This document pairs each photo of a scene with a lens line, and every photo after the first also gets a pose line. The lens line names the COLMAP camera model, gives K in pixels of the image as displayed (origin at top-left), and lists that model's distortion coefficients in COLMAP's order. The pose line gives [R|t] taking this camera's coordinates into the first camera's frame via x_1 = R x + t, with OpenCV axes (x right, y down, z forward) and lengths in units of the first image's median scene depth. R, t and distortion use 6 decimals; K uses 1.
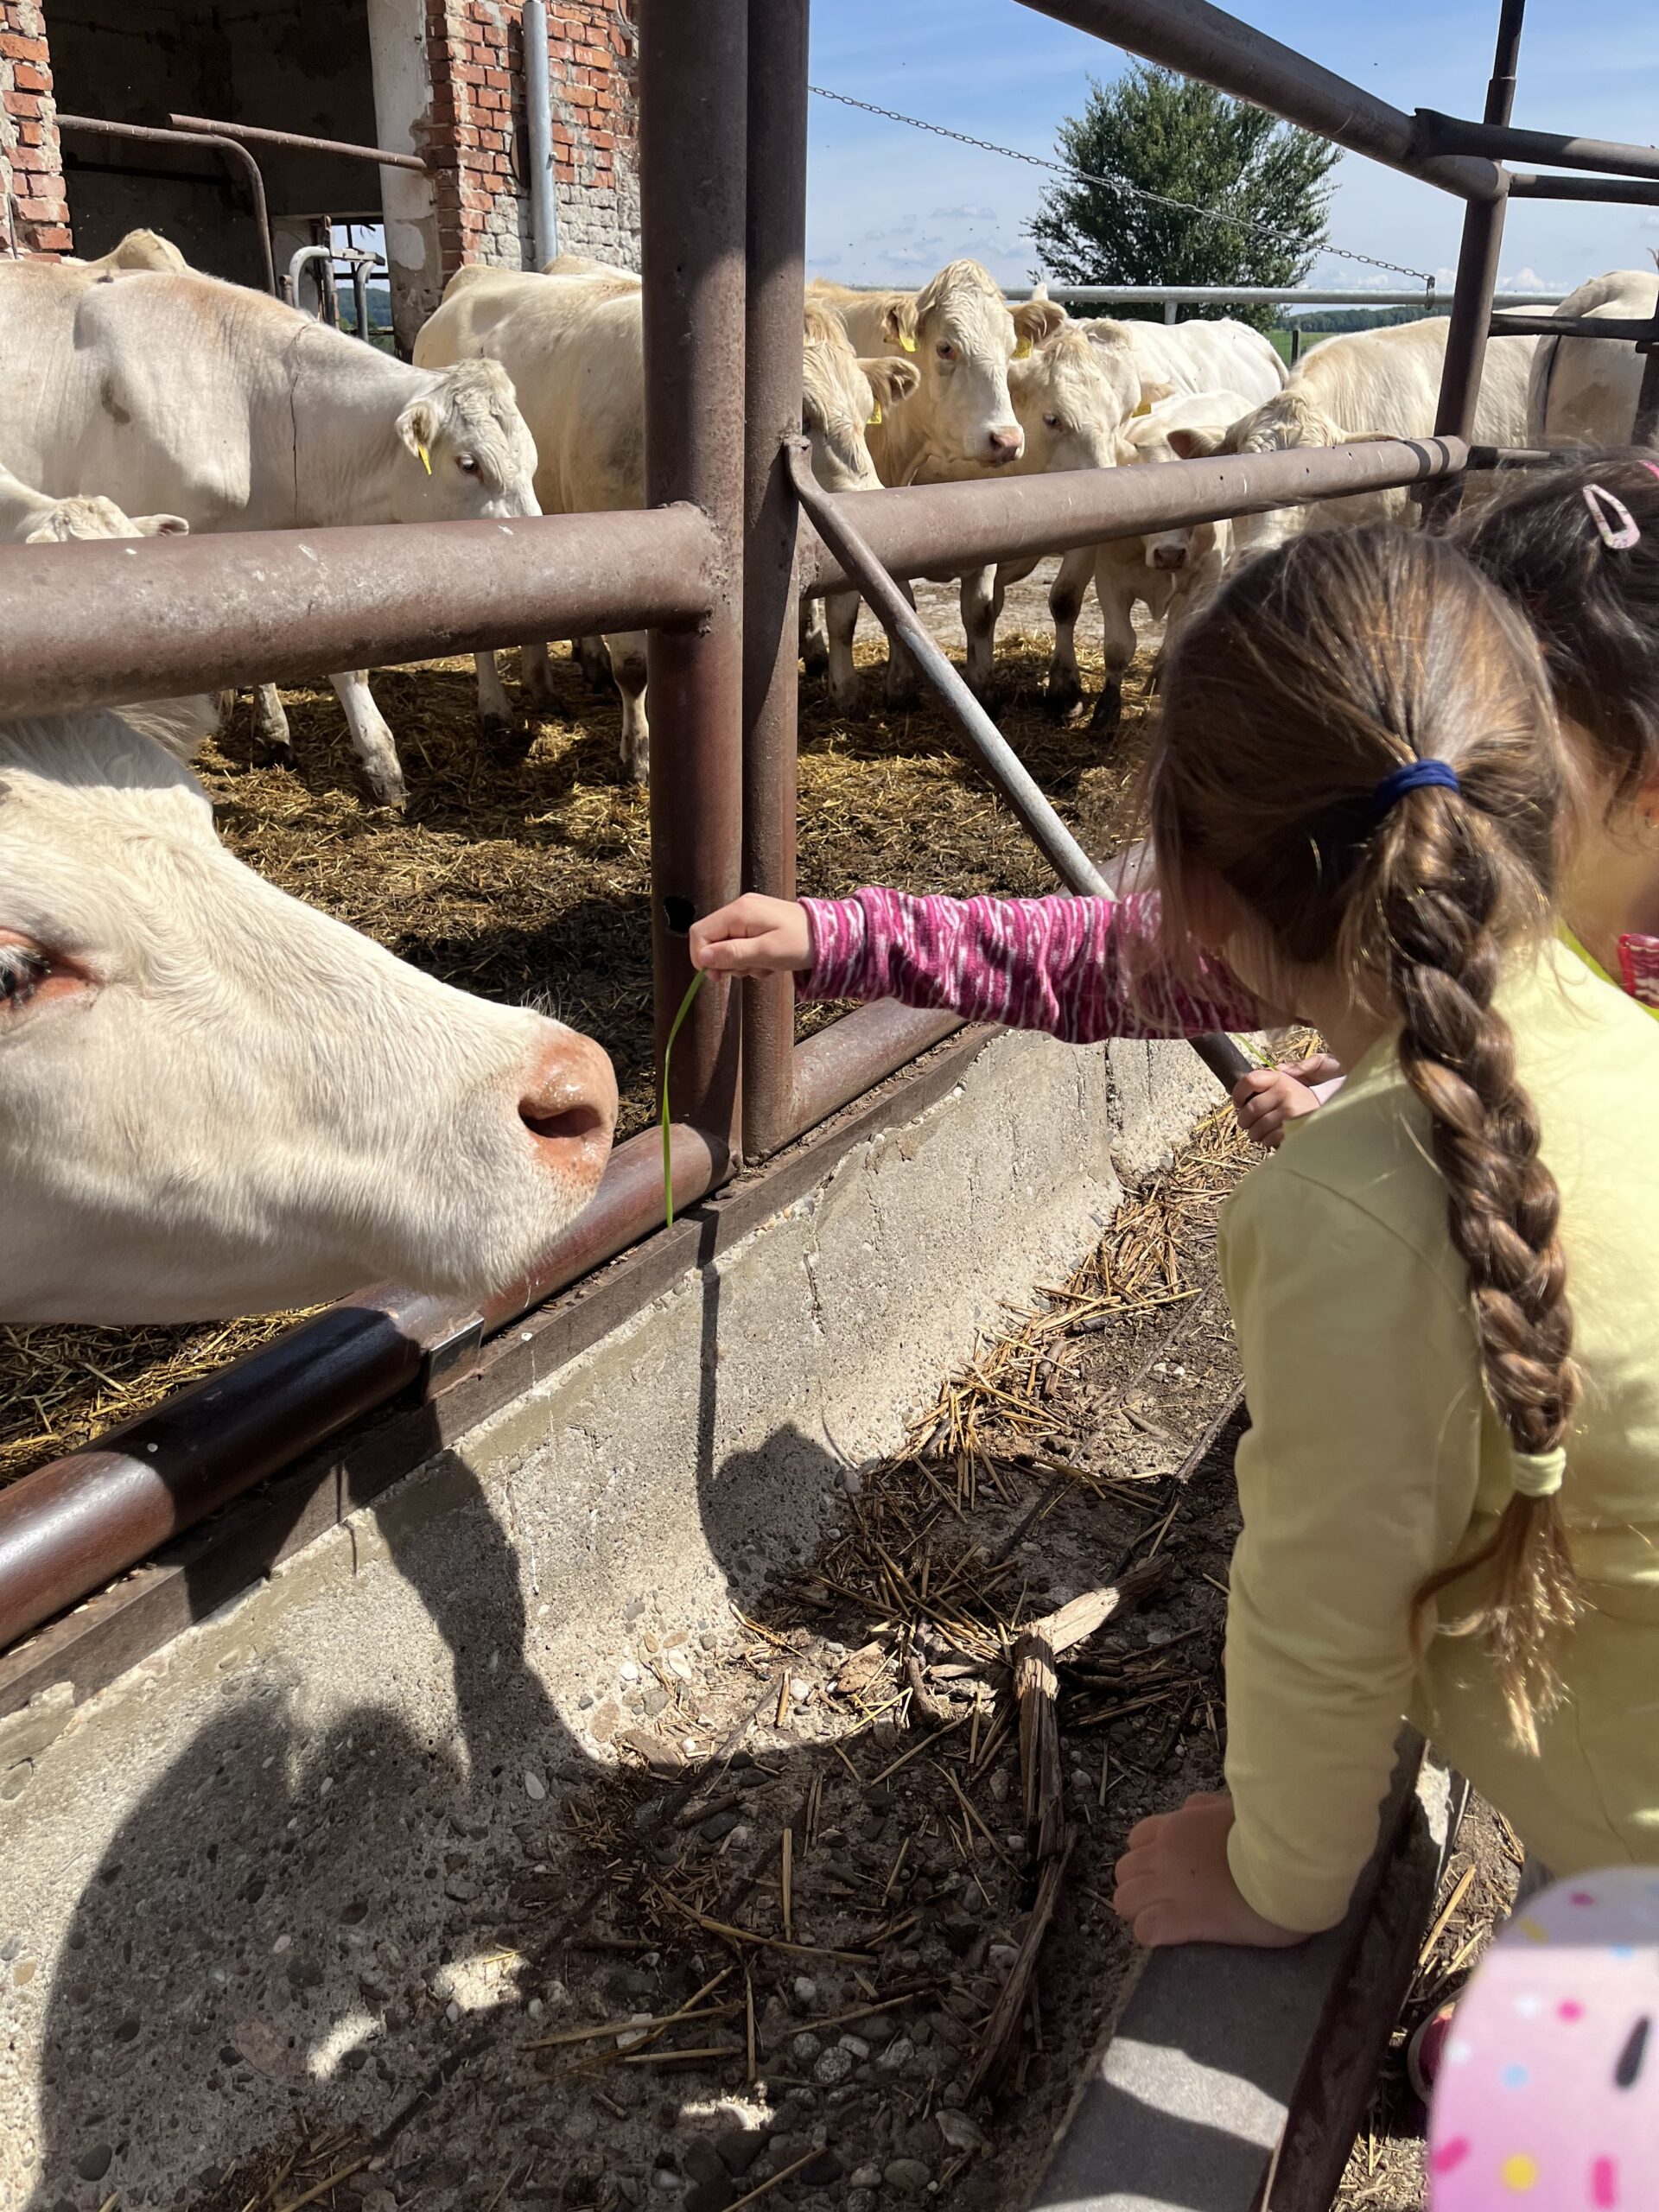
lens RADIAL K [[1669.3, 0, 847.6], [0, 1669.3, 1121.3], [0, 0, 1]] dist [0.065436, -0.087332]
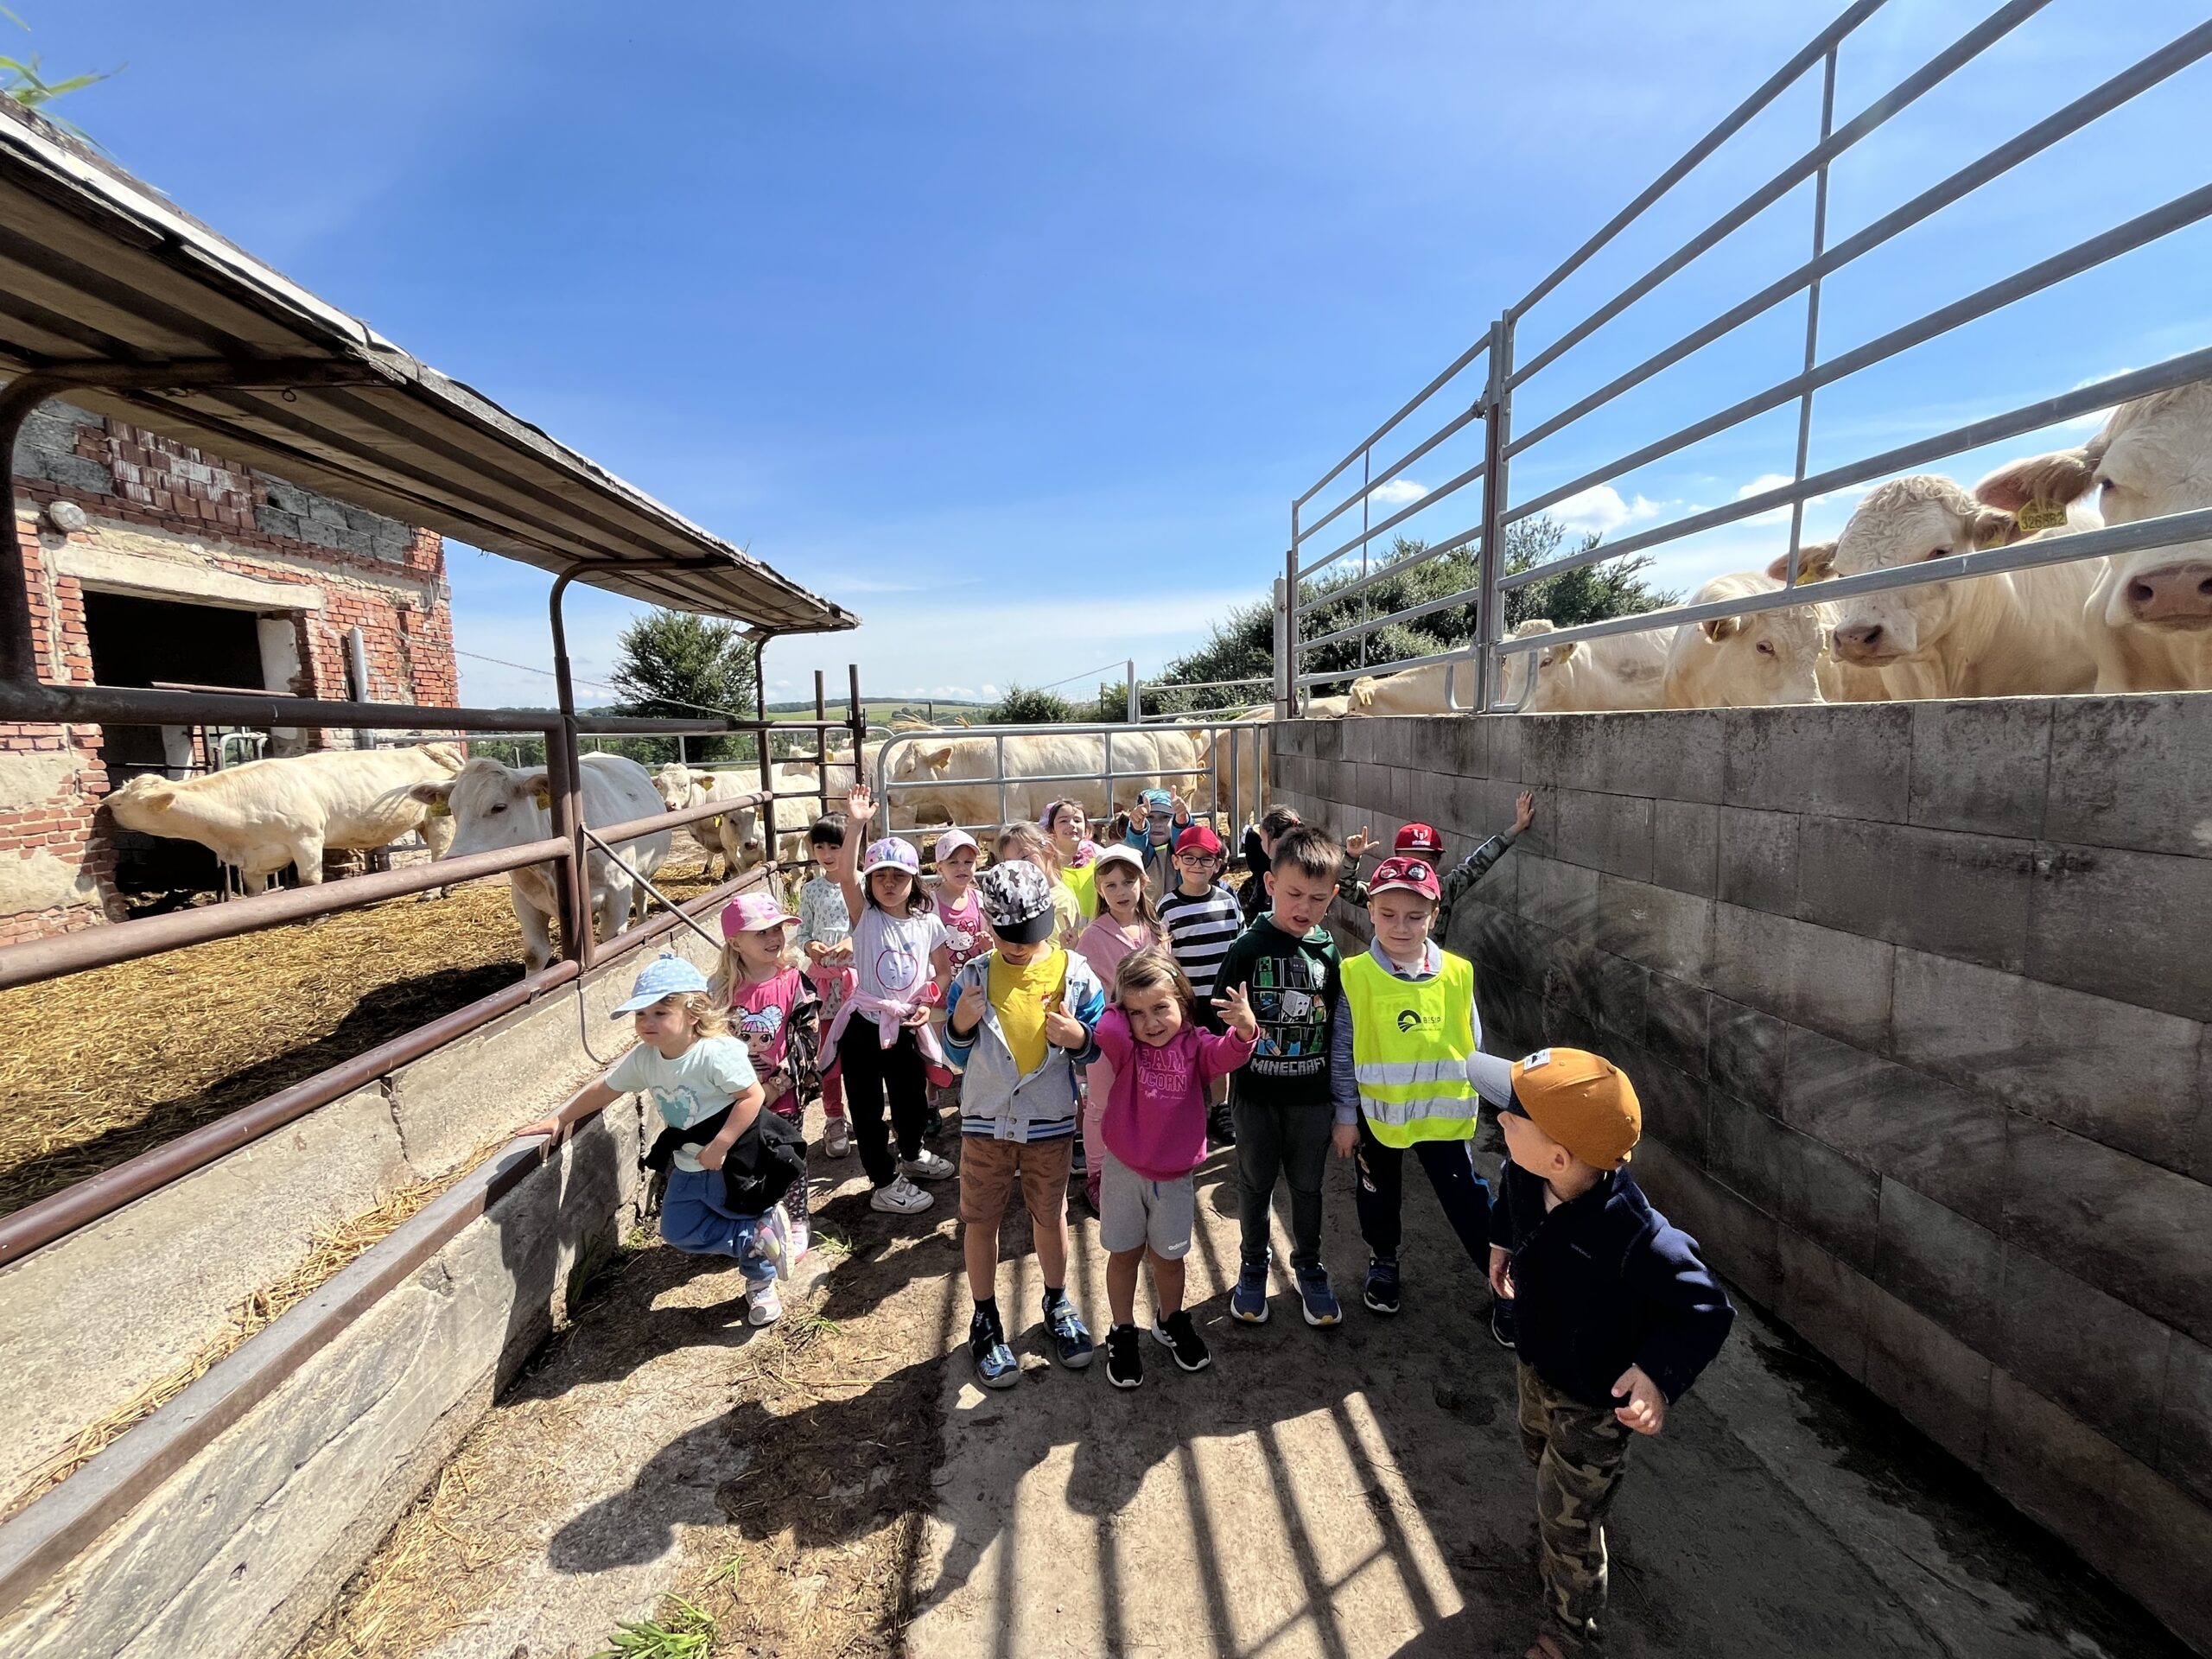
lens RADIAL K [[891.1, 0, 1109.8], [0, 891.1, 827.5], [0, 0, 1]] dist [-0.005464, 0.000830]
pose [[0.824297, -0.102273, 0.556843, -0.158803], [0.265866, 0.938281, -0.221232, 0.473318], [-0.499849, 0.330407, 0.800614, -1.461066]]
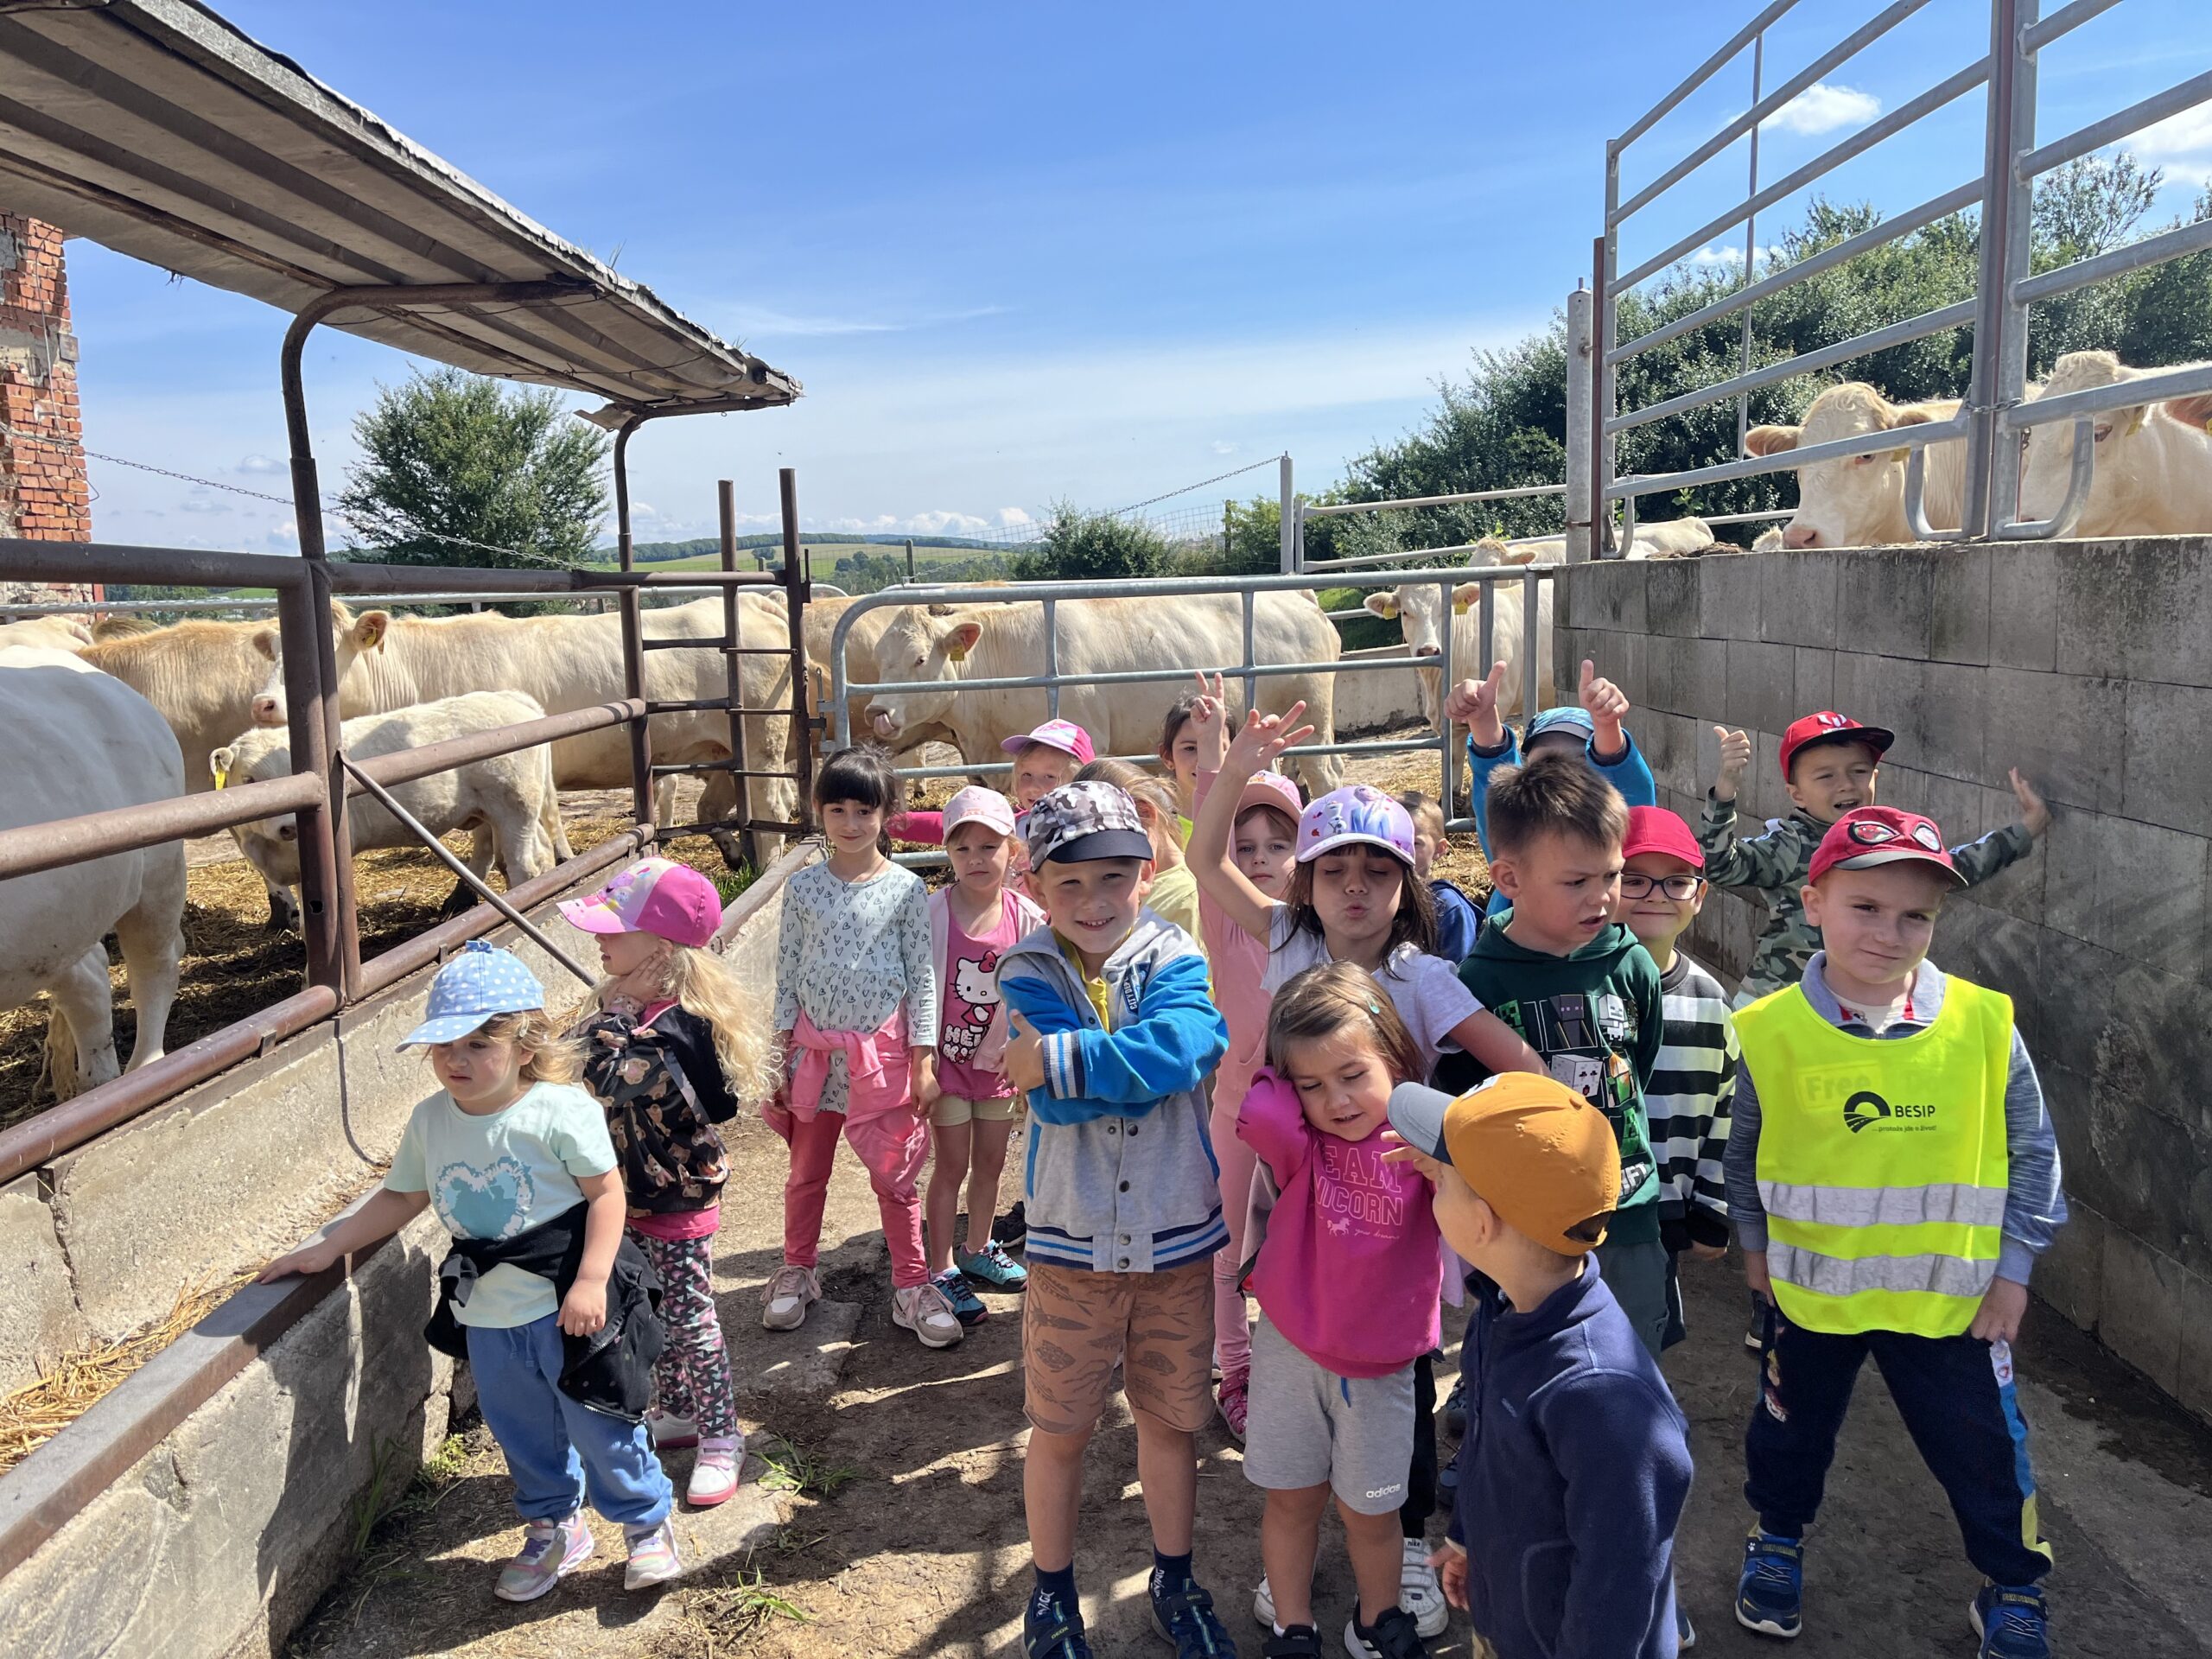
lens RADIAL K [[1669.3, 0, 1082.3], [0, 1669.3, 808.3], [0, 0, 1]] dist [0.065436, -0.087332]
pose [[0.873214, -0.109631, 0.474846, -0.225560], [0.241551, 0.943623, -0.226337, 0.504111], [-0.423263, 0.312340, 0.850466, -1.505353]]
